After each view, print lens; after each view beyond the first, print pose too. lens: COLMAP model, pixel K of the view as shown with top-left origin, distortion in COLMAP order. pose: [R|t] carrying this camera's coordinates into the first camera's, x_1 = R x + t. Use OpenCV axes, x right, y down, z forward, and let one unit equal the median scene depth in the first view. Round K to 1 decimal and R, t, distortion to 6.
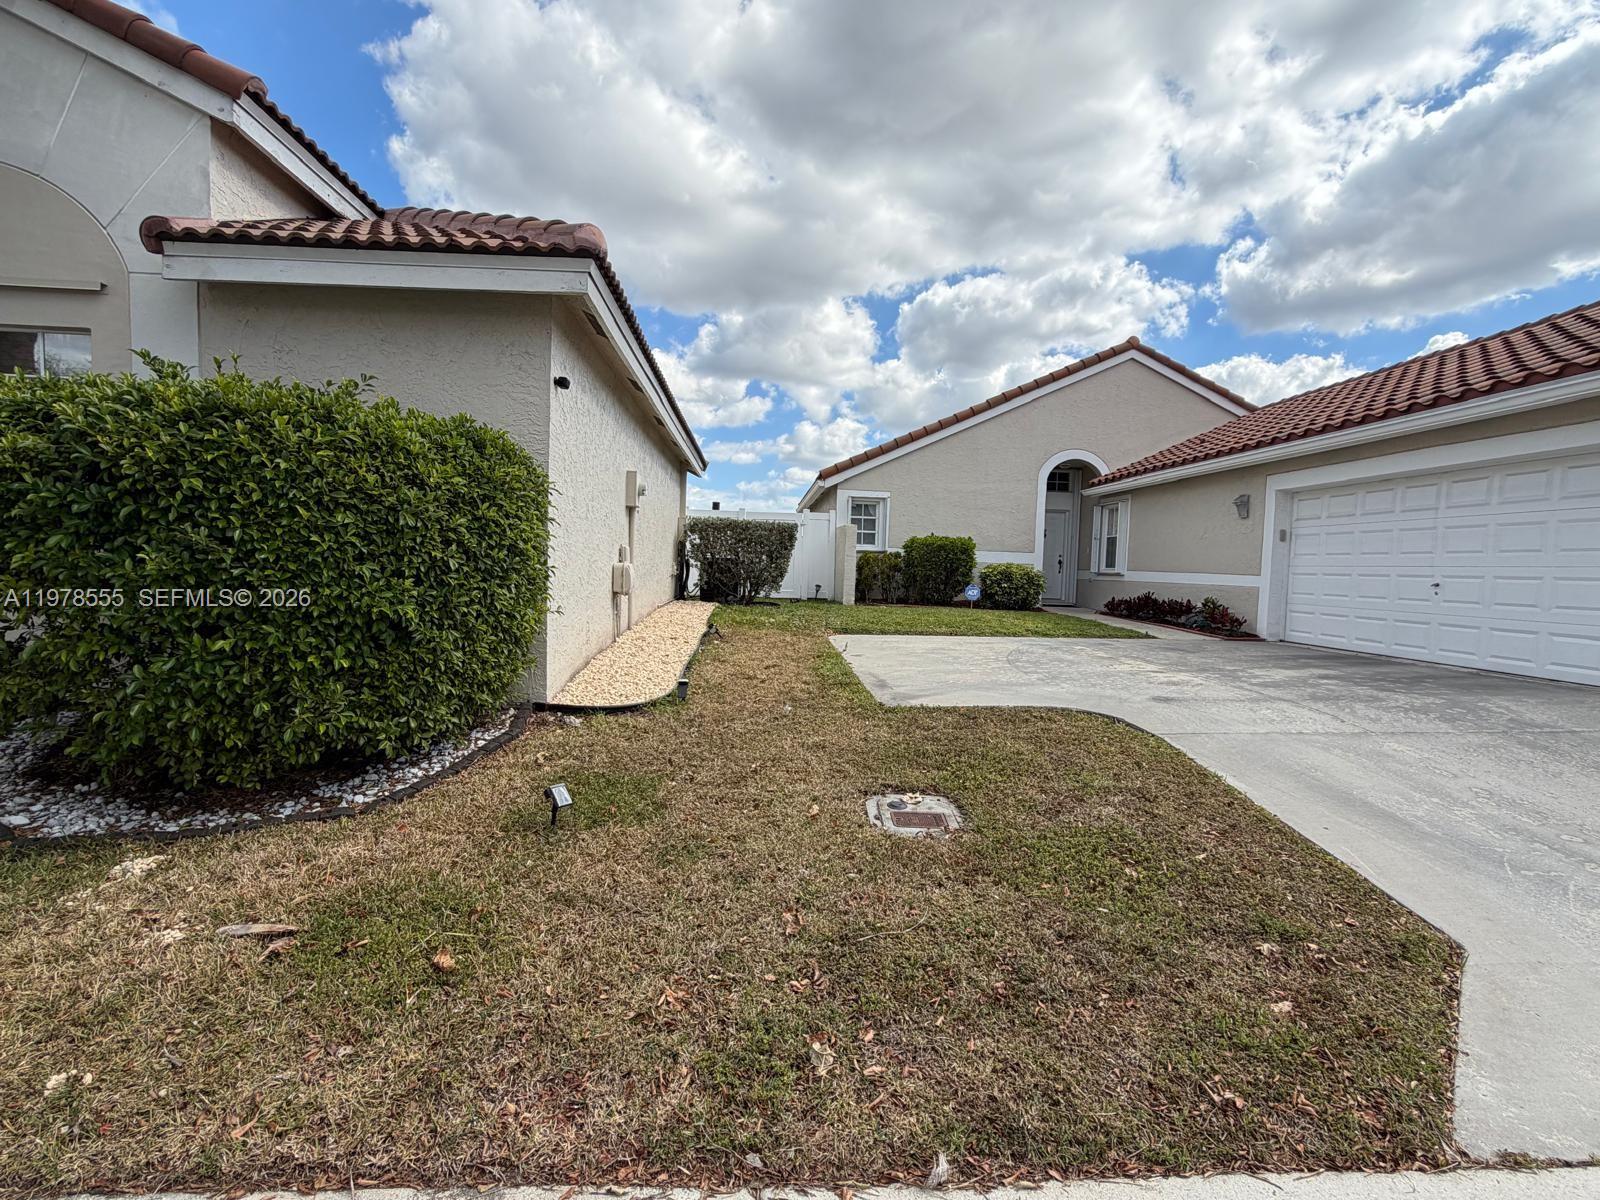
lens RADIAL K [[769.9, 0, 797.3], [0, 769.9, 606.3], [0, 0, 1]] dist [-0.020855, -0.001733]
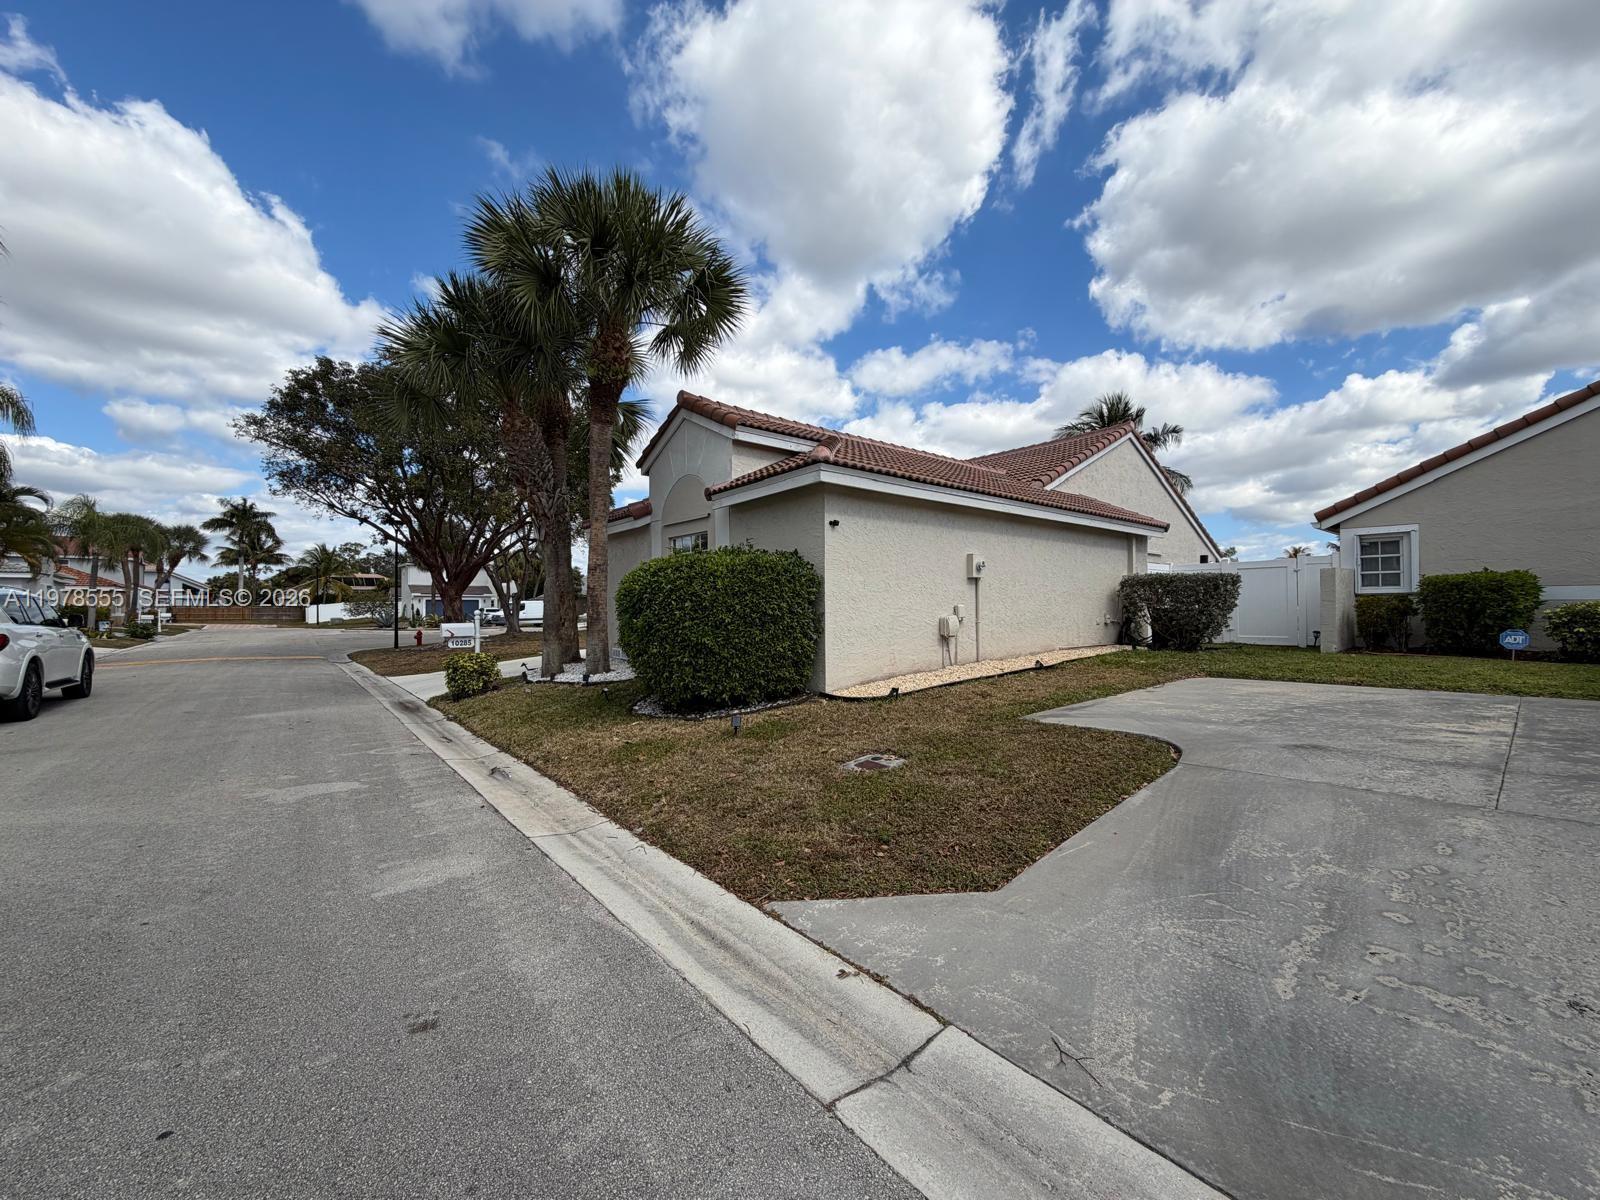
lens RADIAL K [[684.4, 0, 790.0], [0, 684.4, 610.5], [0, 0, 1]] dist [-0.011970, -0.001582]
pose [[0.535402, -0.039231, -0.843686, 0.413515], [-0.020540, 0.998020, -0.059443, 0.009387], [0.844347, 0.049155, 0.533536, 0.007291]]
